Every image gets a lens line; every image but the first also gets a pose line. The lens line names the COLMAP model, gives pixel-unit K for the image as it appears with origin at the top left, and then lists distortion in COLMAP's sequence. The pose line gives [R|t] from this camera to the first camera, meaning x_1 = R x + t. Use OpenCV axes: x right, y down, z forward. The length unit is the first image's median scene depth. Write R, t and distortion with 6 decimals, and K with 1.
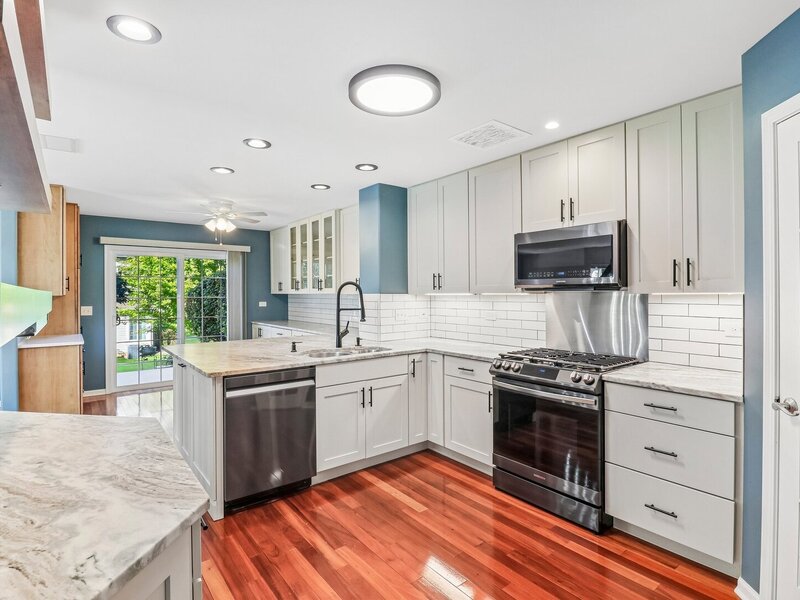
lens RADIAL K [[420.0, 0, 399.0], [0, 420.0, 292.3], [0, 0, 1]] dist [0.000790, -0.018165]
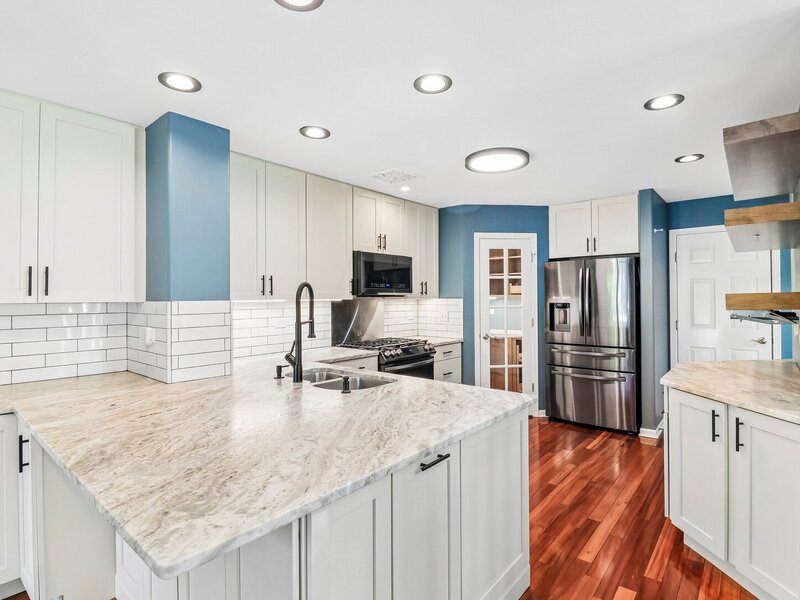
lens RADIAL K [[420.0, 0, 399.0], [0, 420.0, 292.3], [0, 0, 1]] dist [0.000790, -0.018165]
pose [[-0.211662, 0.019308, 0.977152, -0.989428], [0.009382, 0.999799, -0.017723, 0.006349], [-0.977298, 0.005417, -0.211801, 1.194756]]
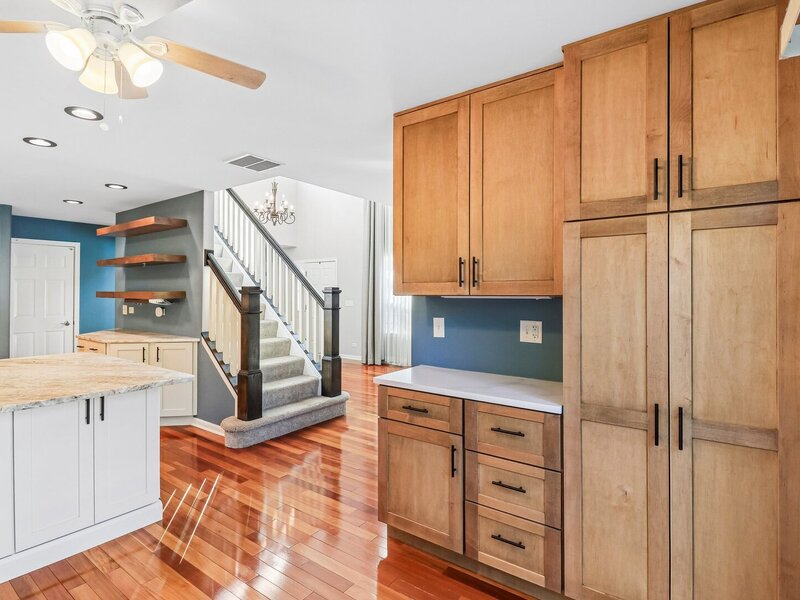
lens RADIAL K [[420.0, 0, 399.0], [0, 420.0, 292.3], [0, 0, 1]] dist [0.000790, -0.018165]
pose [[-0.960256, 0.010148, -0.278937, -0.873676], [0.007926, 0.999927, 0.009092, -0.002631], [0.279009, 0.006520, -0.960266, 2.145476]]
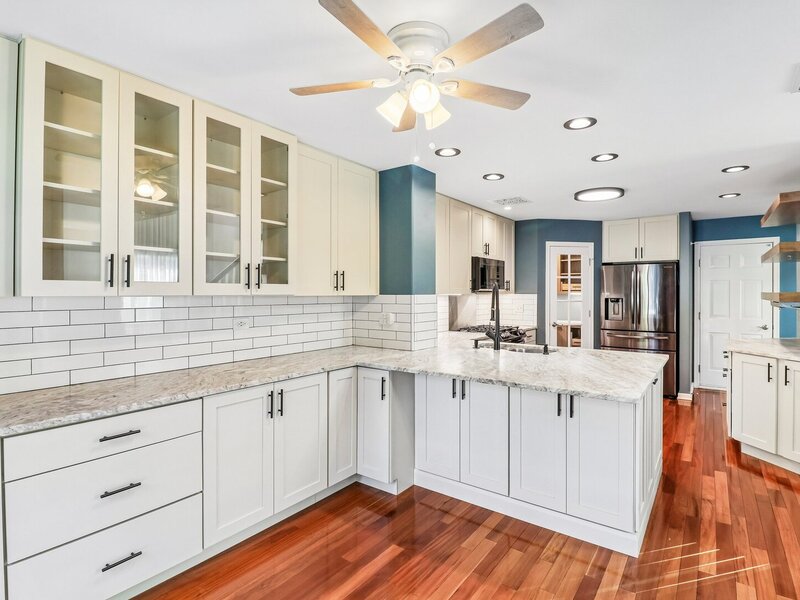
lens RADIAL K [[420.0, 0, 399.0], [0, 420.0, 292.3], [0, 0, 1]] dist [0.000790, -0.018165]
pose [[-0.270161, 0.006397, 0.962794, -1.229550], [0.003474, 0.999978, -0.005670, 0.004494], [-0.962809, 0.001813, -0.270177, 1.792511]]
